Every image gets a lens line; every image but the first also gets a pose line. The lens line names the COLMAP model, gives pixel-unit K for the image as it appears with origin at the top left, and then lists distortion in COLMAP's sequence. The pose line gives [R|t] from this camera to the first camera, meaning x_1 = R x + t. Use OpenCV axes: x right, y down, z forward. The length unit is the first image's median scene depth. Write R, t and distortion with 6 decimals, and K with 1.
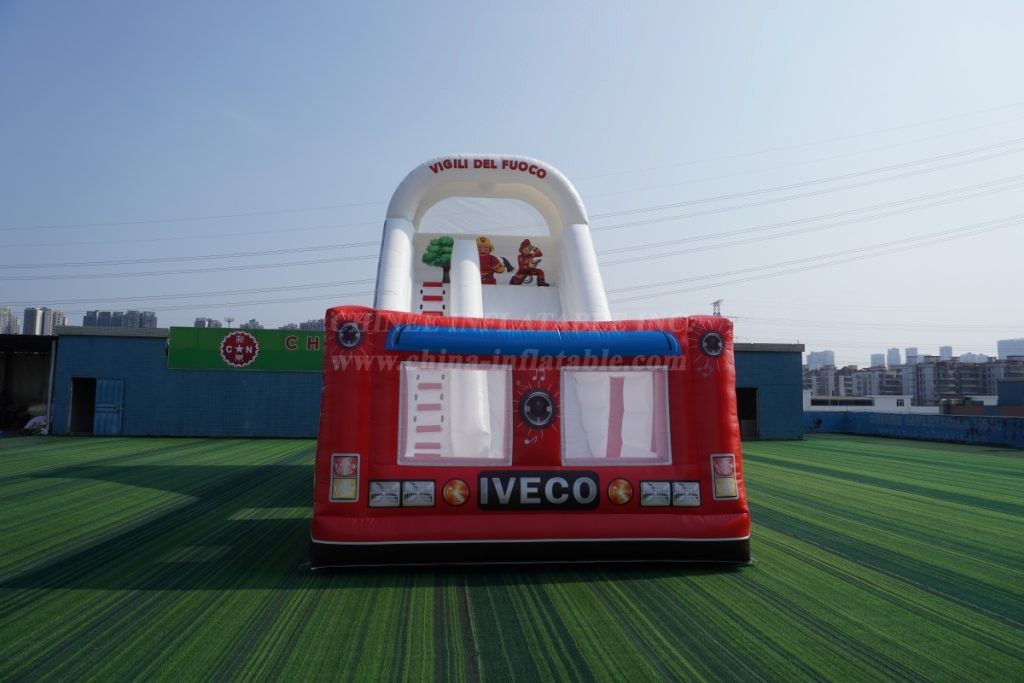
lens RADIAL K [[675.9, 0, 512.0], [0, 675.9, 341.5], [0, 0, 1]] dist [-0.039978, 0.001849]
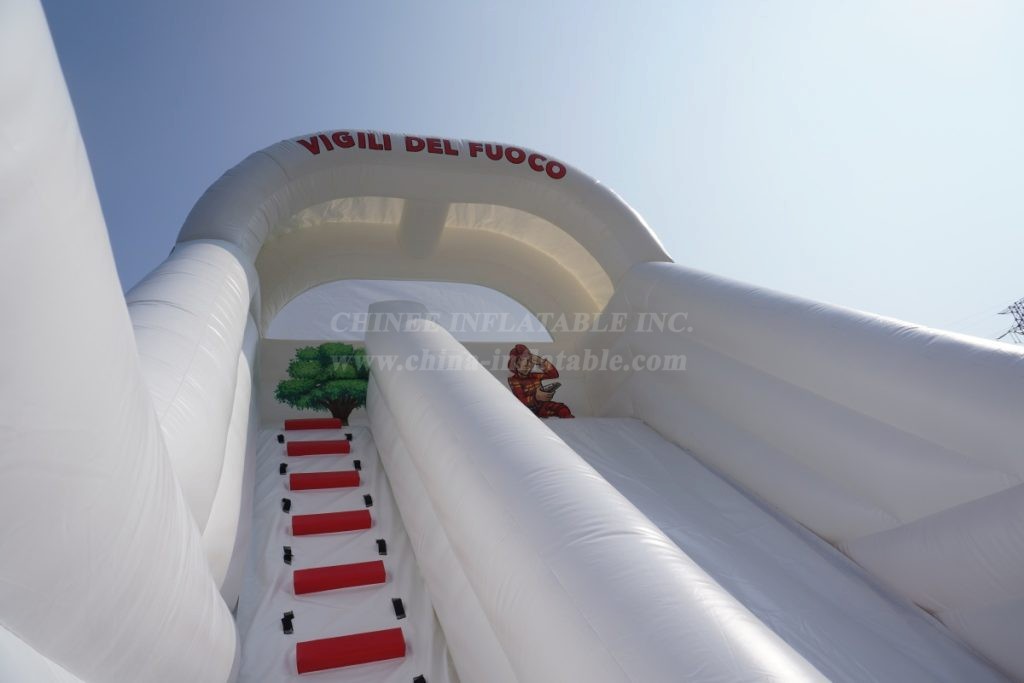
lens RADIAL K [[675.9, 0, 512.0], [0, 675.9, 341.5], [0, 0, 1]] dist [-0.039978, 0.001849]
pose [[0.968396, -0.052791, 0.243768, -0.101680], [0.156017, 0.890742, -0.426893, 0.041543], [-0.194598, 0.451434, 0.870827, 0.669301]]
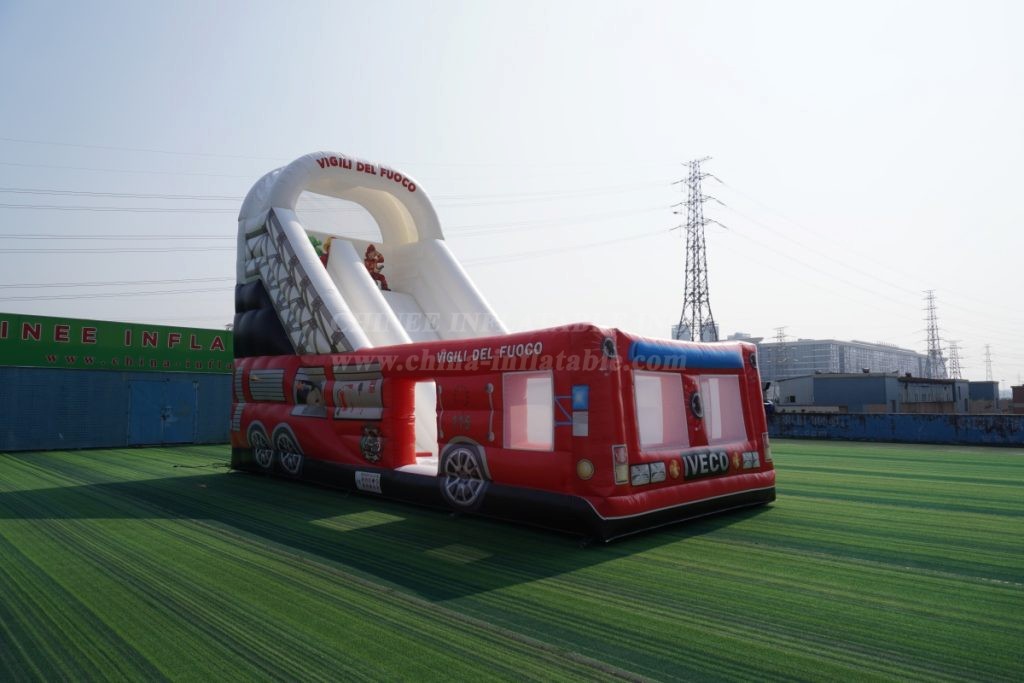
lens RADIAL K [[675.9, 0, 512.0], [0, 675.9, 341.5], [0, 0, 1]] dist [-0.039978, 0.001849]
pose [[0.781490, 0.040317, 0.622613, -0.489072], [-0.041828, 0.999050, -0.012192, 0.000254], [-0.622514, -0.016515, 0.782435, 0.065511]]
